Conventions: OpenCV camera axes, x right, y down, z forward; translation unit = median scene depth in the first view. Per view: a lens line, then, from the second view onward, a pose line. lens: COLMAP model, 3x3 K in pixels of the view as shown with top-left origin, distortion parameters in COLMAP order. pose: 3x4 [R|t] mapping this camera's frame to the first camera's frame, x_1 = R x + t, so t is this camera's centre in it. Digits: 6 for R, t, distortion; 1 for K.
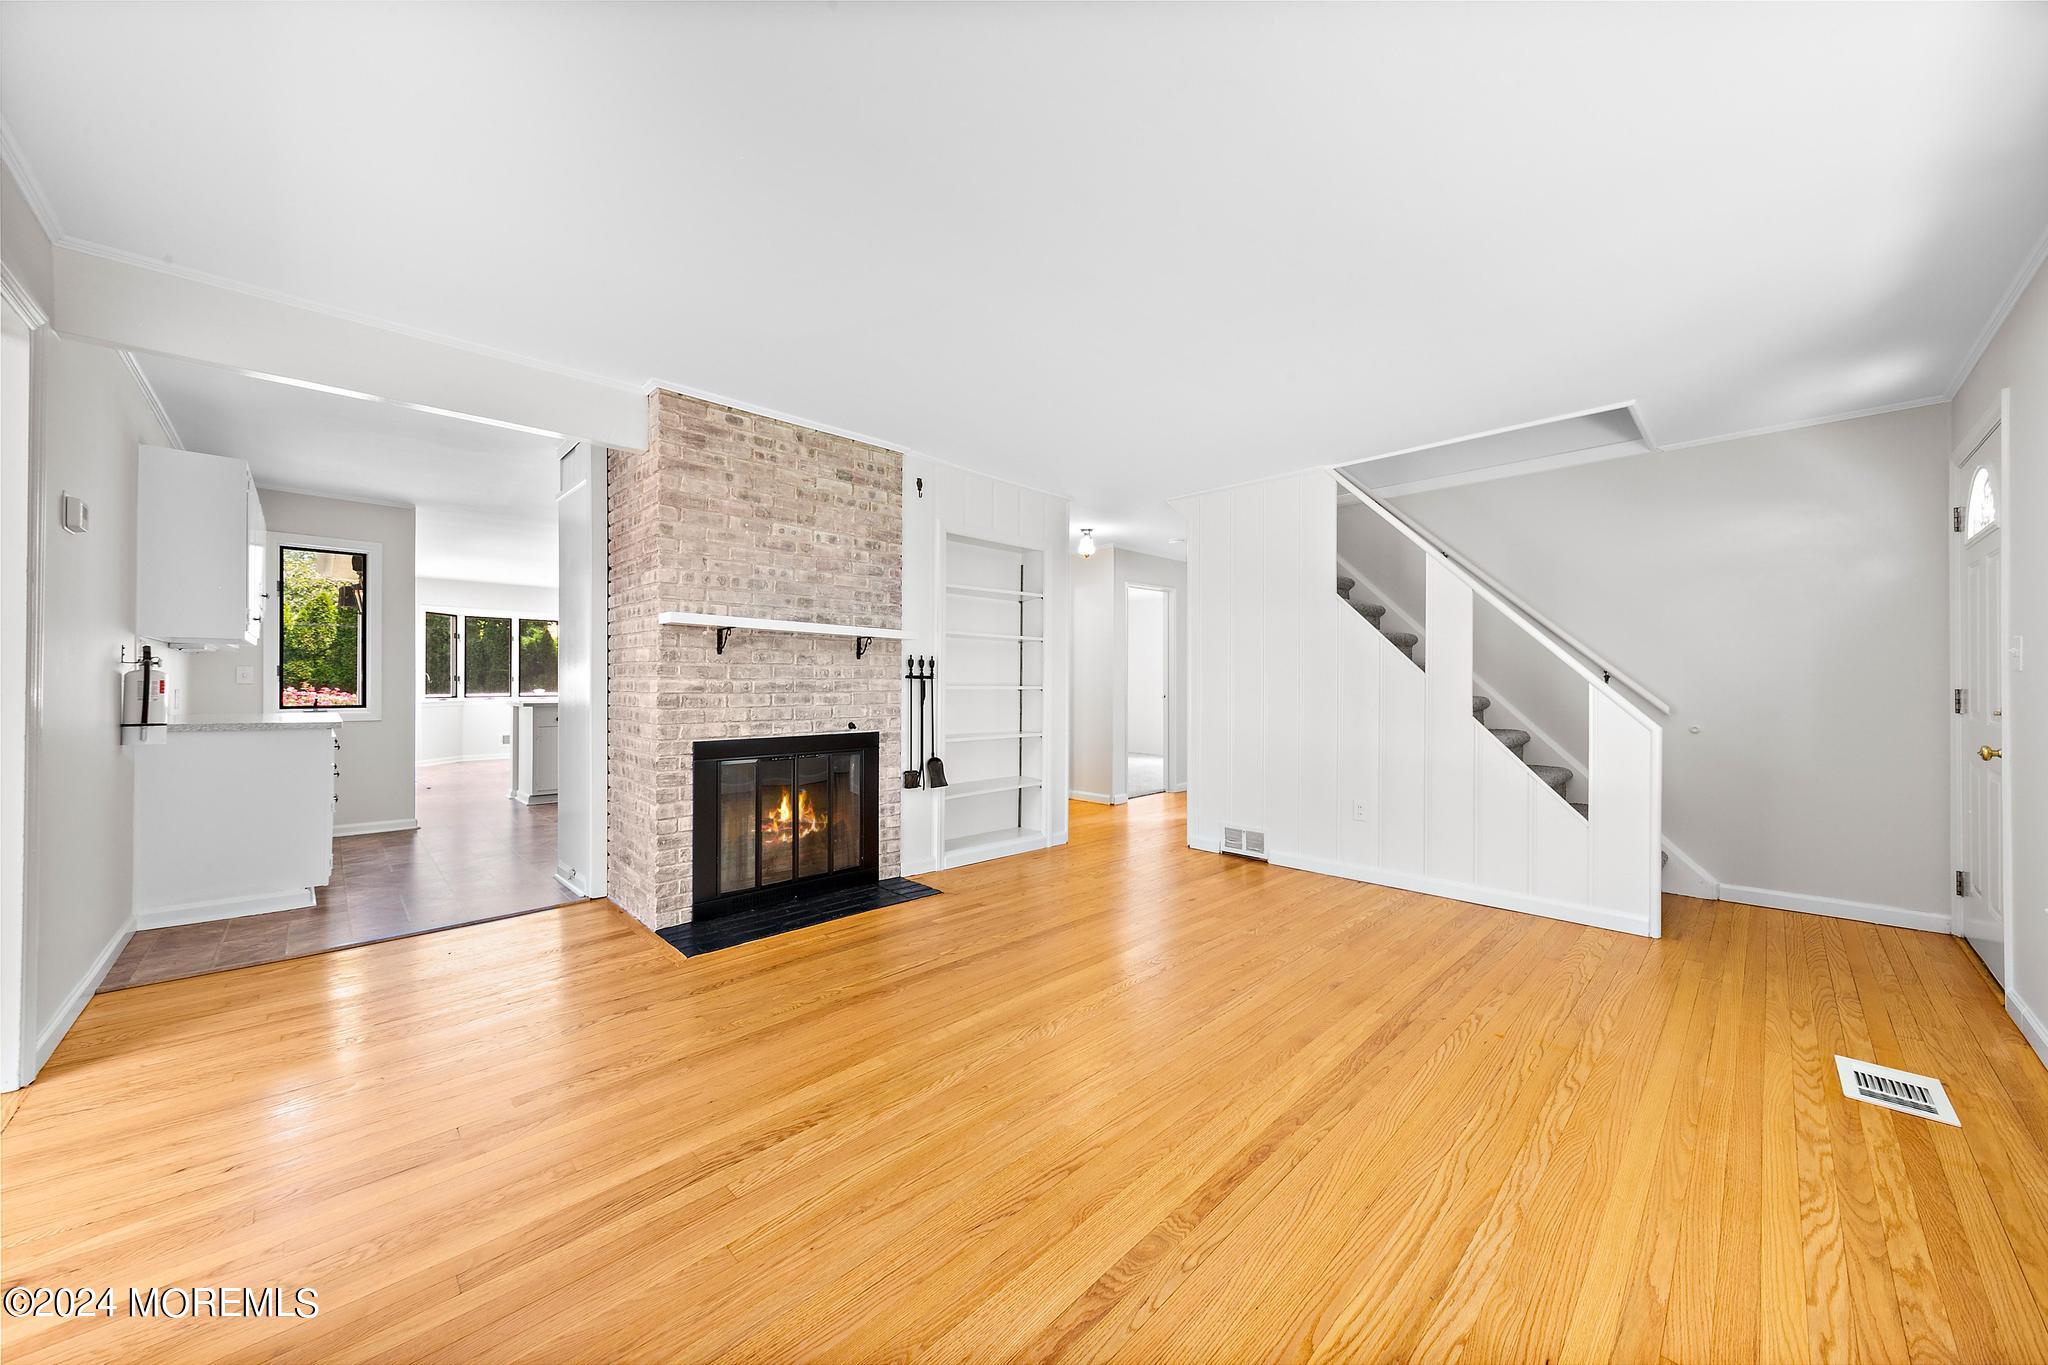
lens RADIAL K [[756.9, 0, 1016.7], [0, 756.9, 683.6], [0, 0, 1]] dist [0.006438, -0.001142]
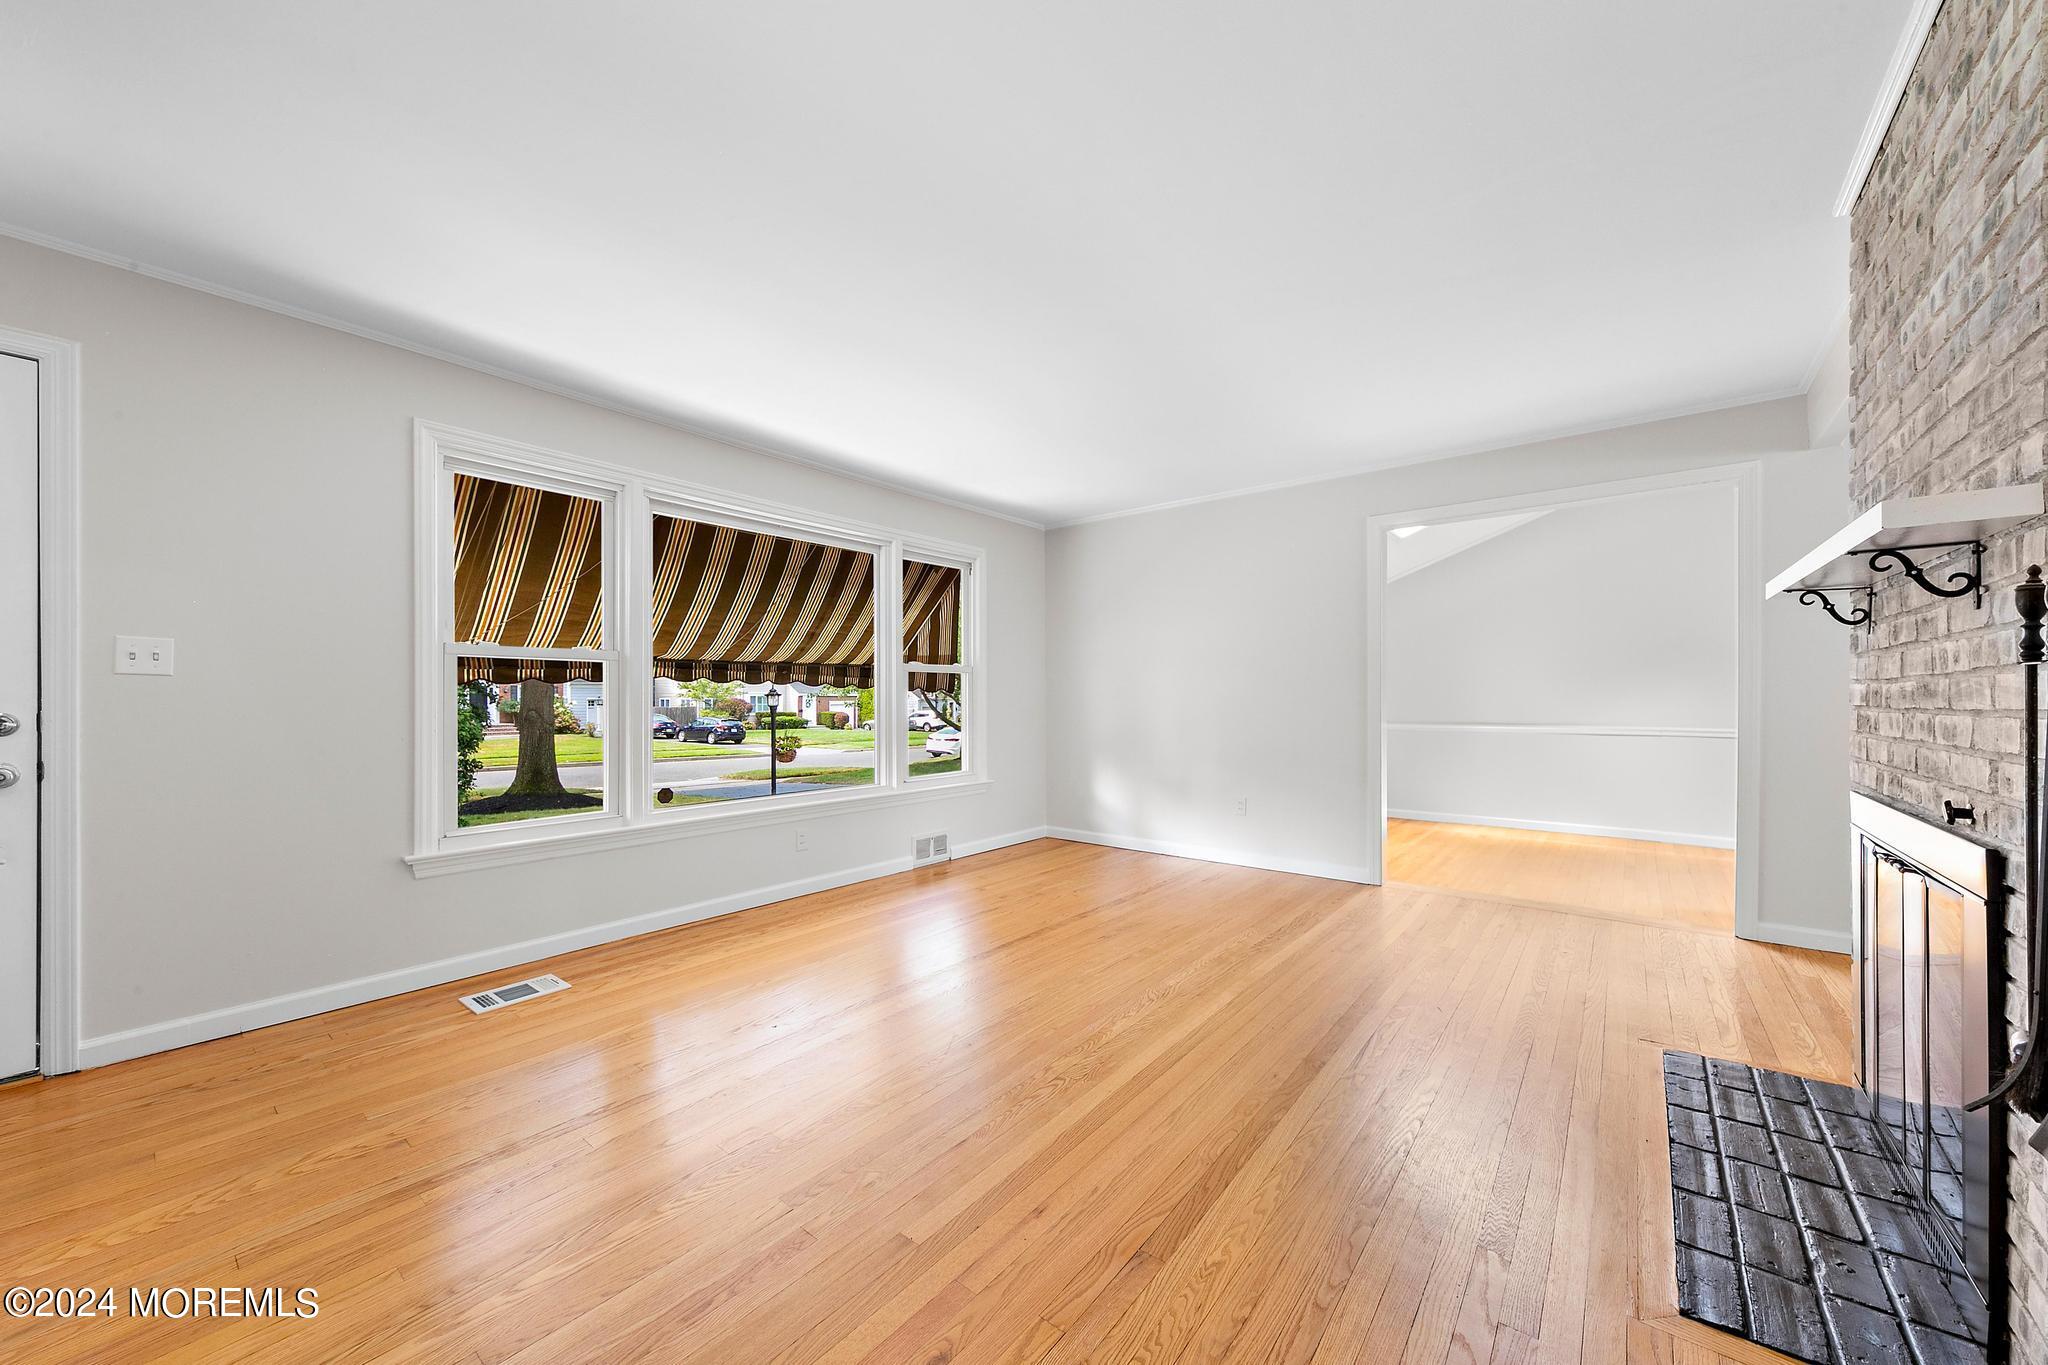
lens RADIAL K [[756.9, 0, 1016.2], [0, 756.9, 689.1], [0, 0, 1]] dist [0.006438, -0.001142]
pose [[-0.995574, -0.004252, -0.093888, 0.232293], [-0.004149, 0.999991, -0.001291, -0.002521], [0.093893, -0.000895, -0.995582, 1.393747]]
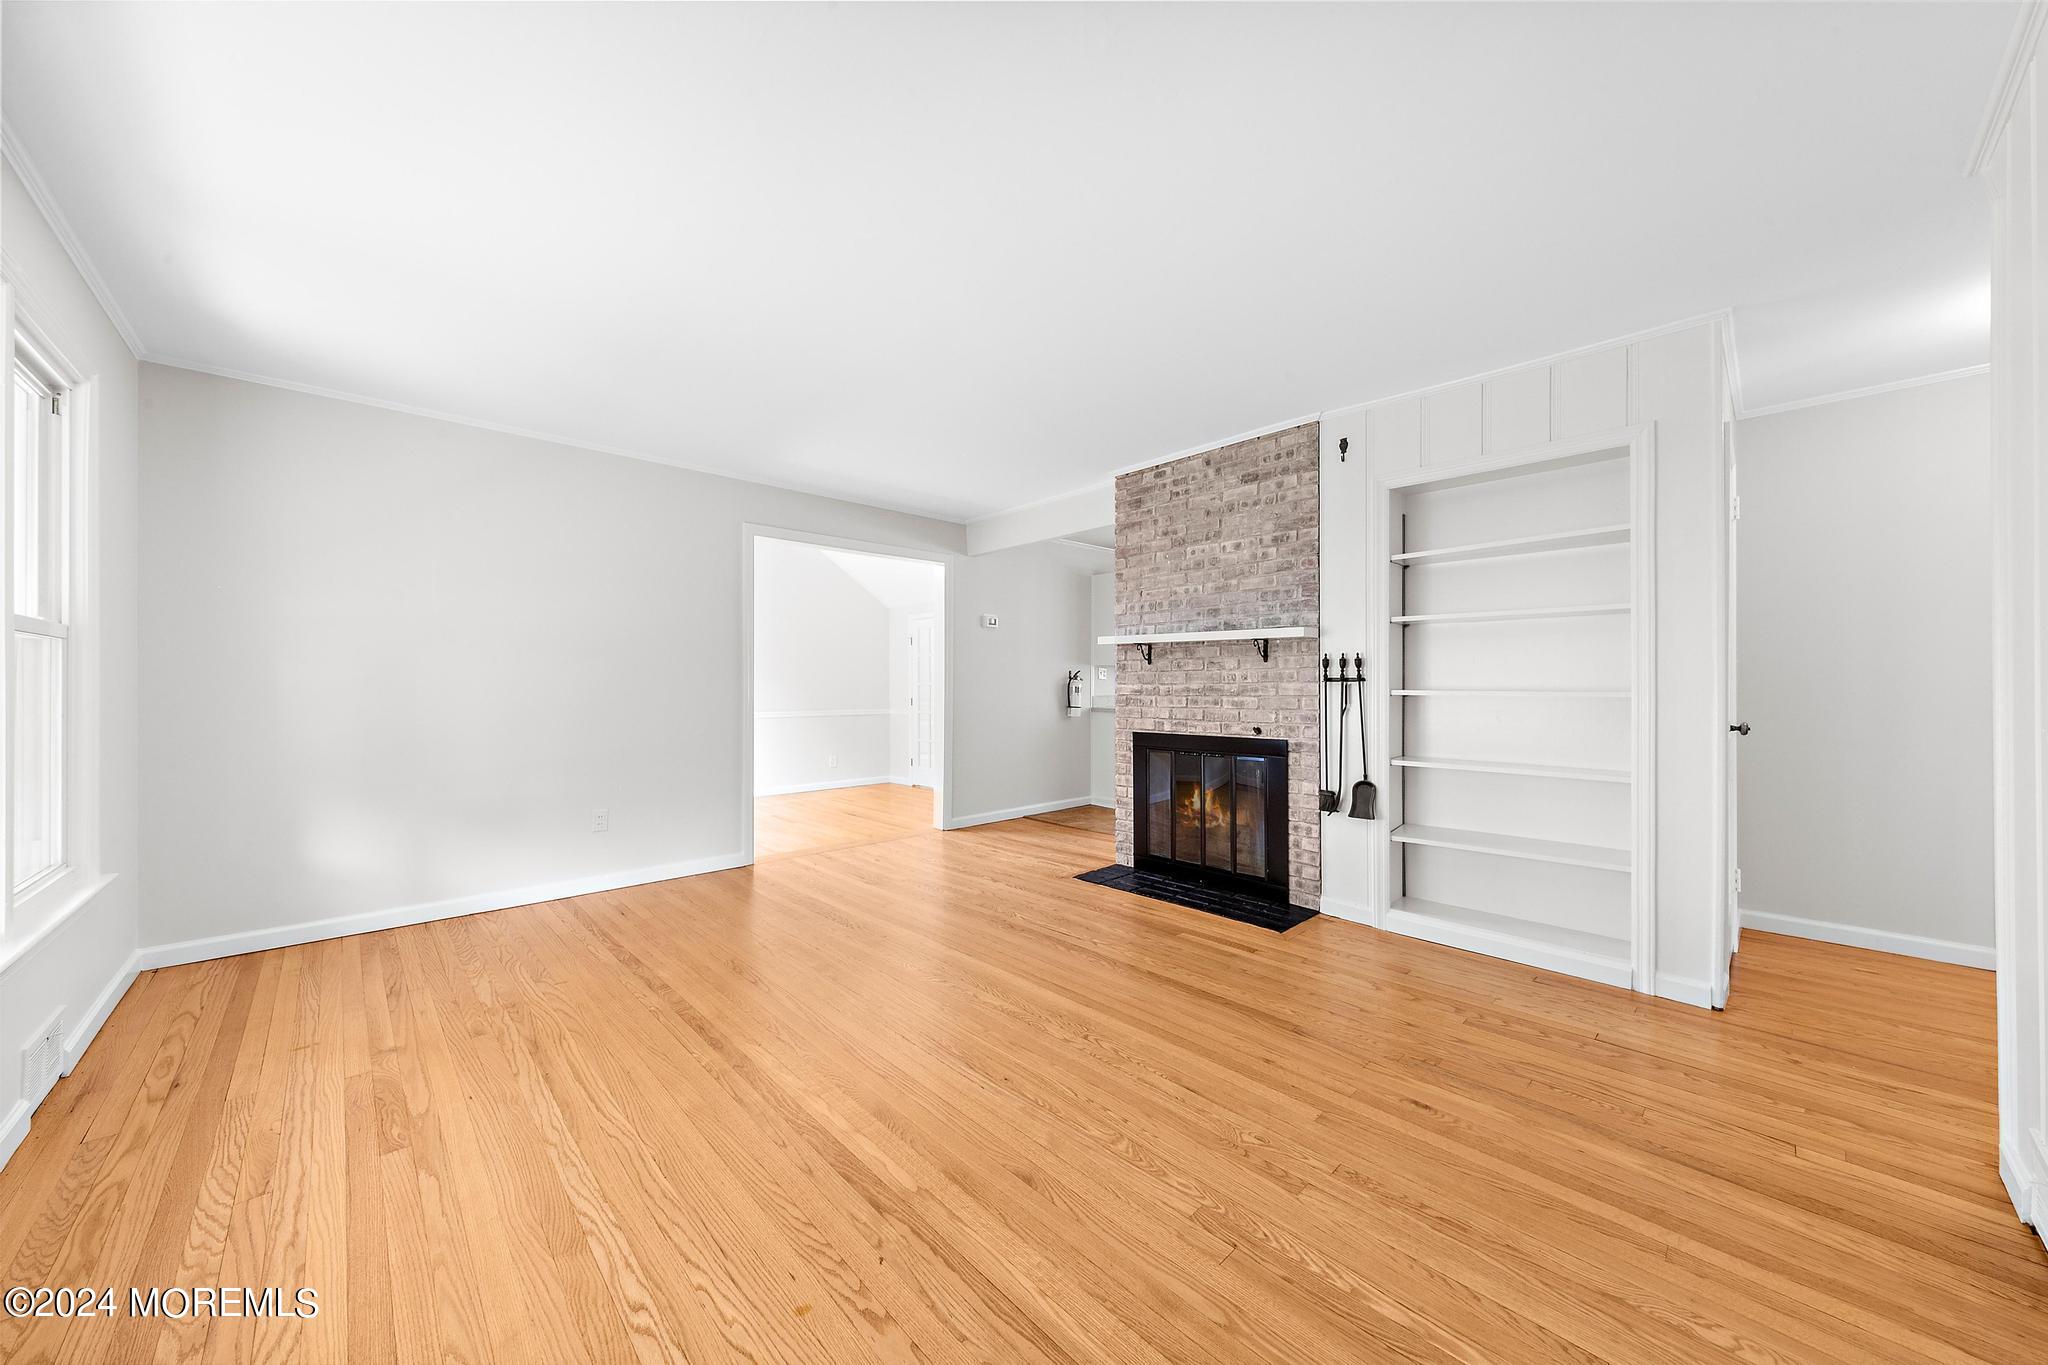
lens RADIAL K [[731.7, 0, 1031.8], [0, 731.7, 687.2], [0, 0, 1]] dist [0.003159, -0.000114]
pose [[-0.035609, -0.000880, -0.999365, 0.774461], [0.000258, 1.000000, -0.000889, 0.000001], [0.999366, -0.000289, -0.035608, 0.783867]]
